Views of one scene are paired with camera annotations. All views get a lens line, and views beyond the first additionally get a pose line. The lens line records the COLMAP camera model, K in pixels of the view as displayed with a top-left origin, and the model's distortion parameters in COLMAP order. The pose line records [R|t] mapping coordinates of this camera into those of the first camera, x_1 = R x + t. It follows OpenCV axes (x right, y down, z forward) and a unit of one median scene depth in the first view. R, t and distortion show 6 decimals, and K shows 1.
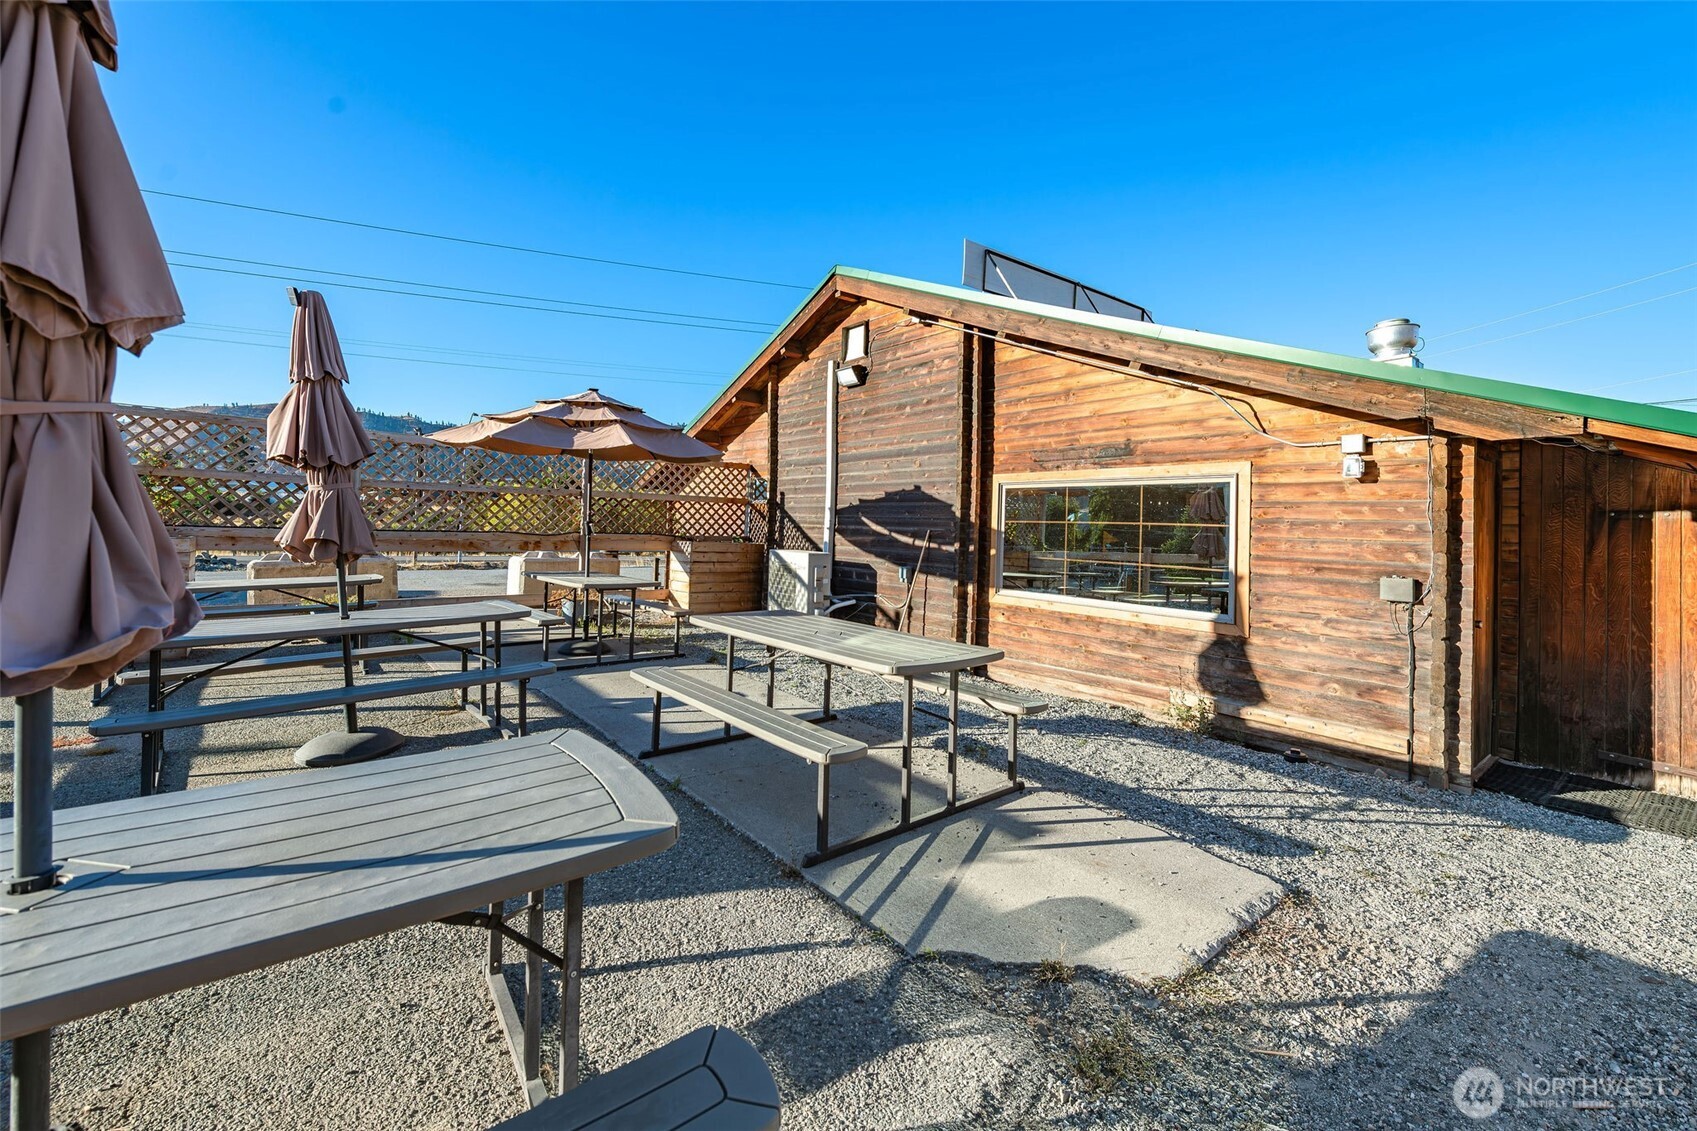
lens RADIAL K [[696.5, 0, 854.1], [0, 696.5, 518.9], [0, 0, 1]] dist [0.000521, -0.000187]
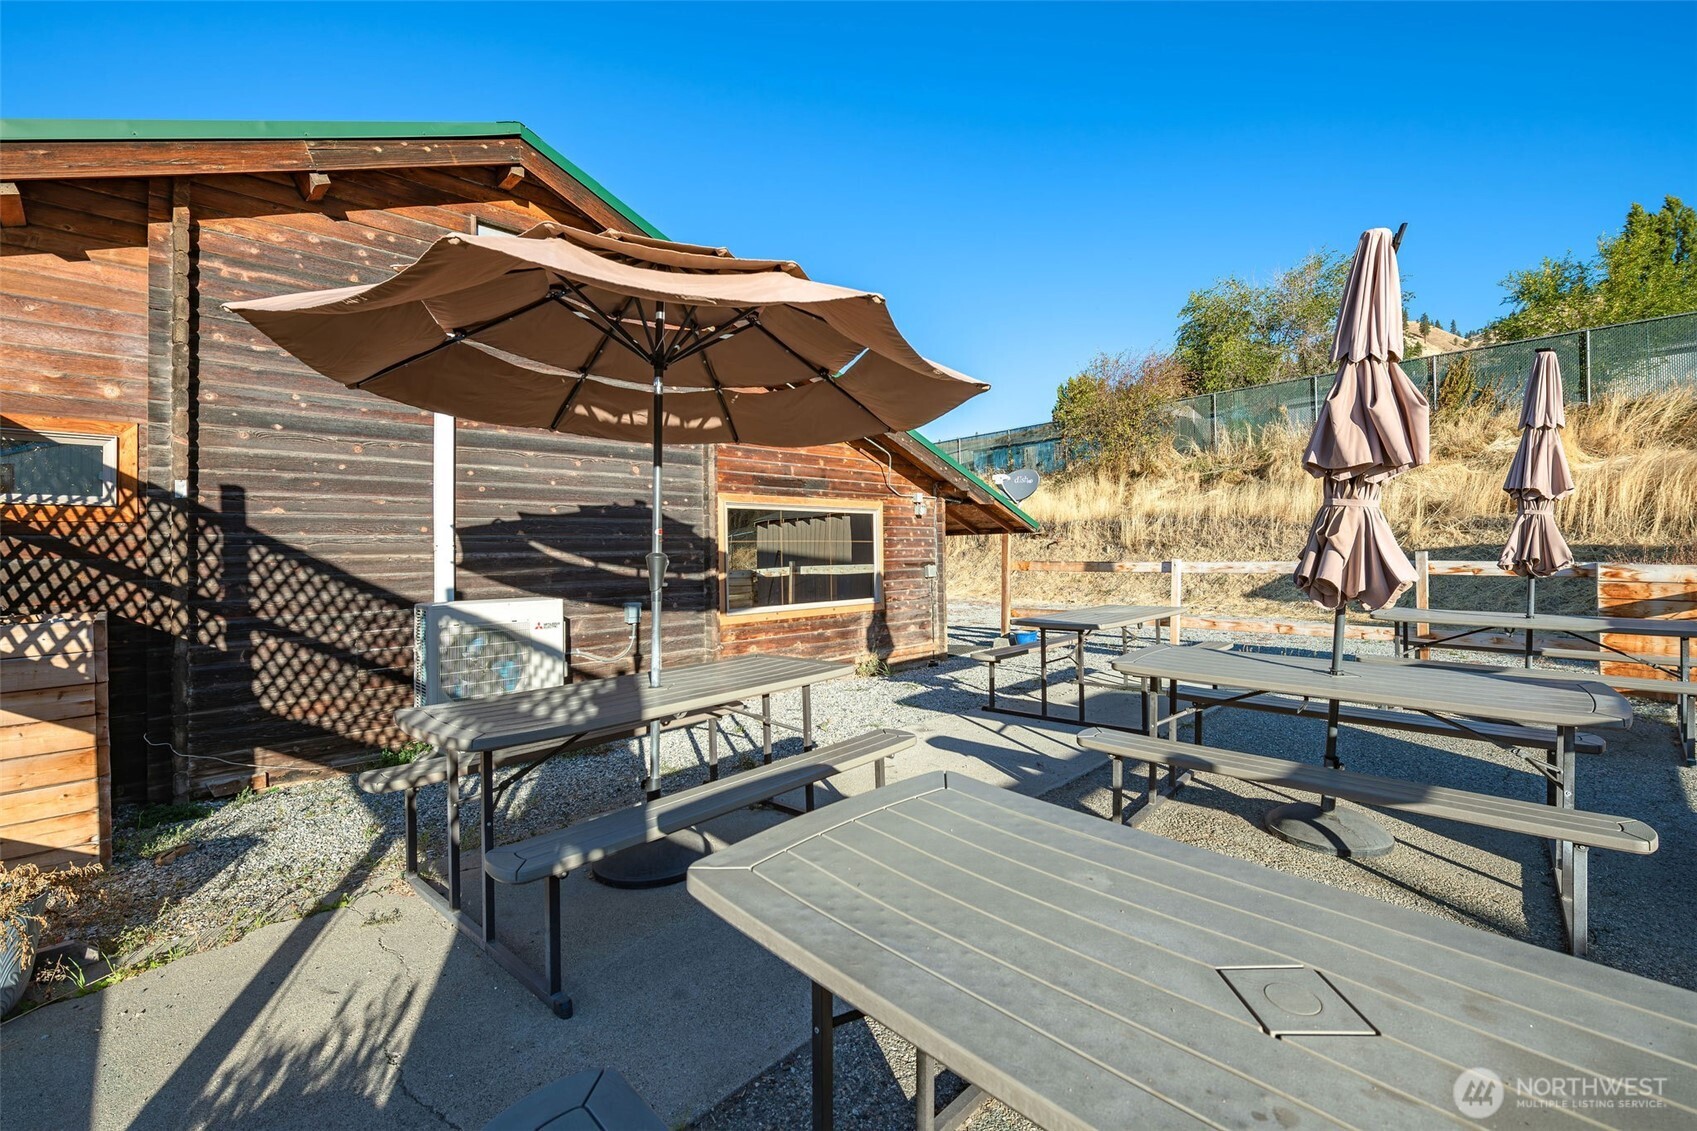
lens RADIAL K [[742.8, 0, 865.3], [0, 742.8, 536.0], [0, 0, 1]] dist [0.001019, -0.000893]
pose [[-0.136769, -0.005167, 0.990590, -0.706271], [0.003767, 0.999976, 0.005736, -0.007974], [-0.990596, 0.004516, -0.136746, 0.784454]]
